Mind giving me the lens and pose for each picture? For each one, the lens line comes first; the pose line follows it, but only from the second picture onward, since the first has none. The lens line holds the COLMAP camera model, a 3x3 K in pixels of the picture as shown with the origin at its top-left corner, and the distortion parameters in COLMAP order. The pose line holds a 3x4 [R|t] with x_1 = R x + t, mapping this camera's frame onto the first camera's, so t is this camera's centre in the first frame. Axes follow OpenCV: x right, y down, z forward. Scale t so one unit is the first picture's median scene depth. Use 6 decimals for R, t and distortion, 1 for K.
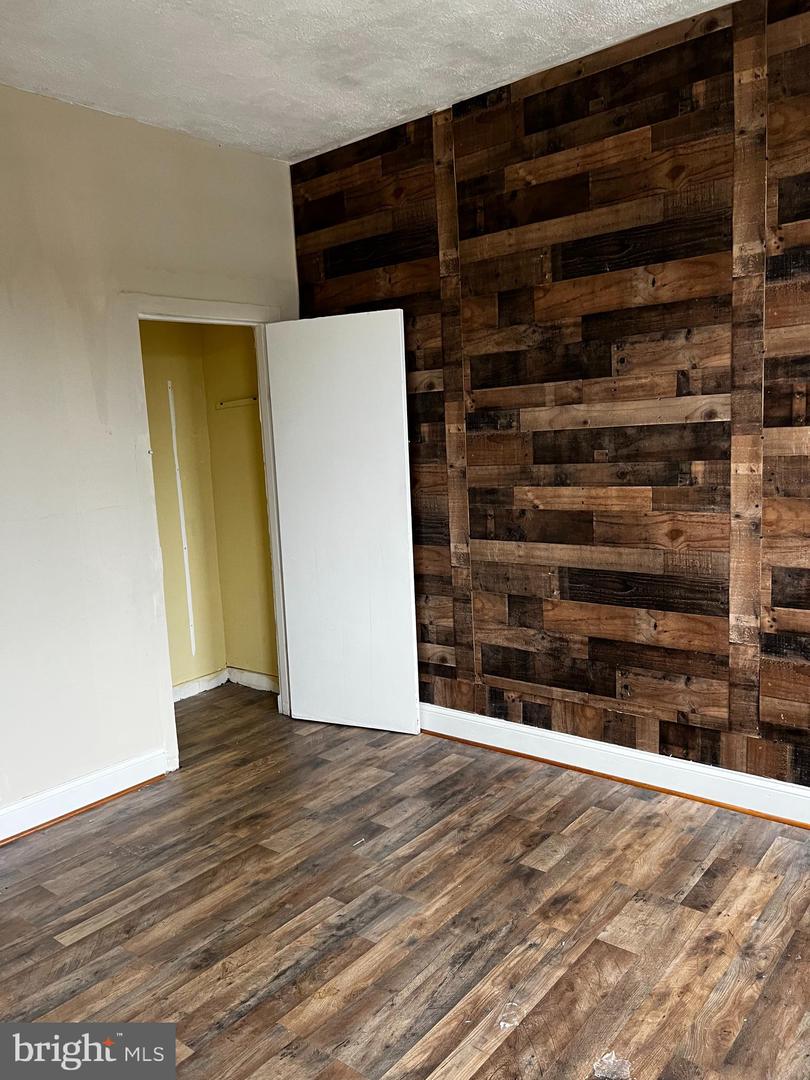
lens RADIAL K [[819.8, 0, 404.5], [0, 819.8, 544.6], [0, 0, 1]] dist [0.008975, 0.002662]
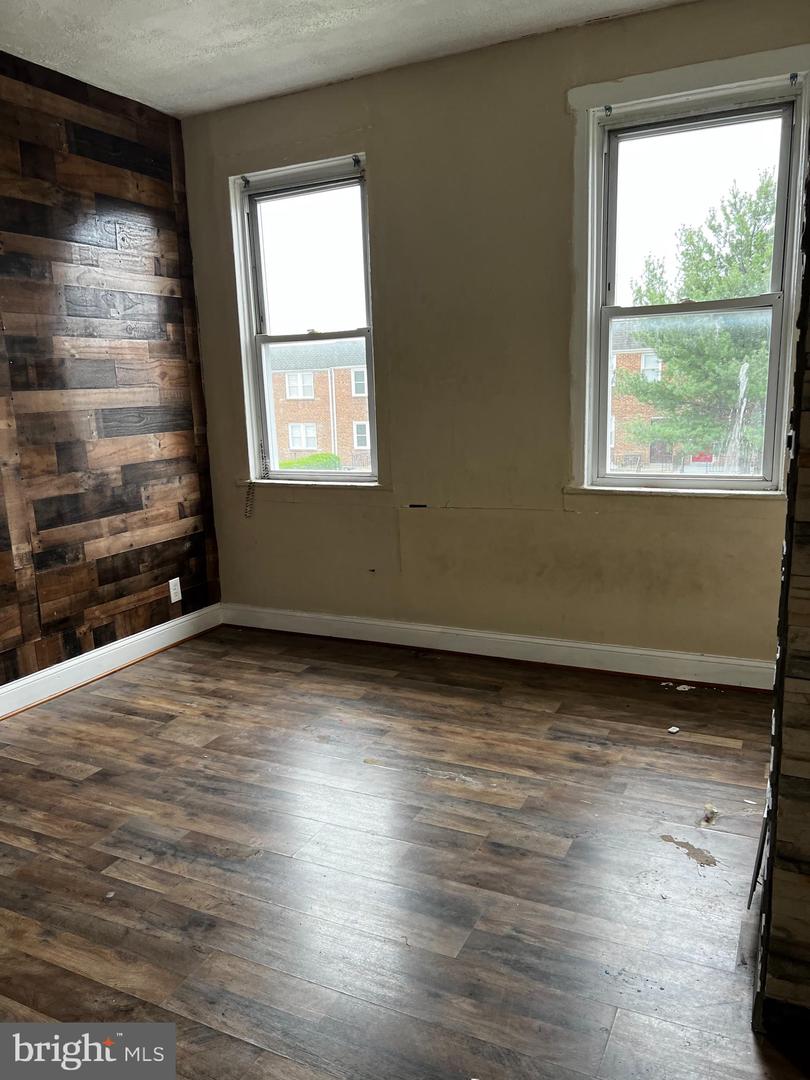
lens RADIAL K [[819.8, 0, 404.6], [0, 819.8, 539.4], [0, 0, 1]] dist [0.008975, 0.002662]
pose [[-0.222972, -0.129208, 0.966224, -0.965582], [0.172951, 0.970209, 0.169652, -0.032518], [-0.959360, 0.204937, -0.193983, 0.734221]]
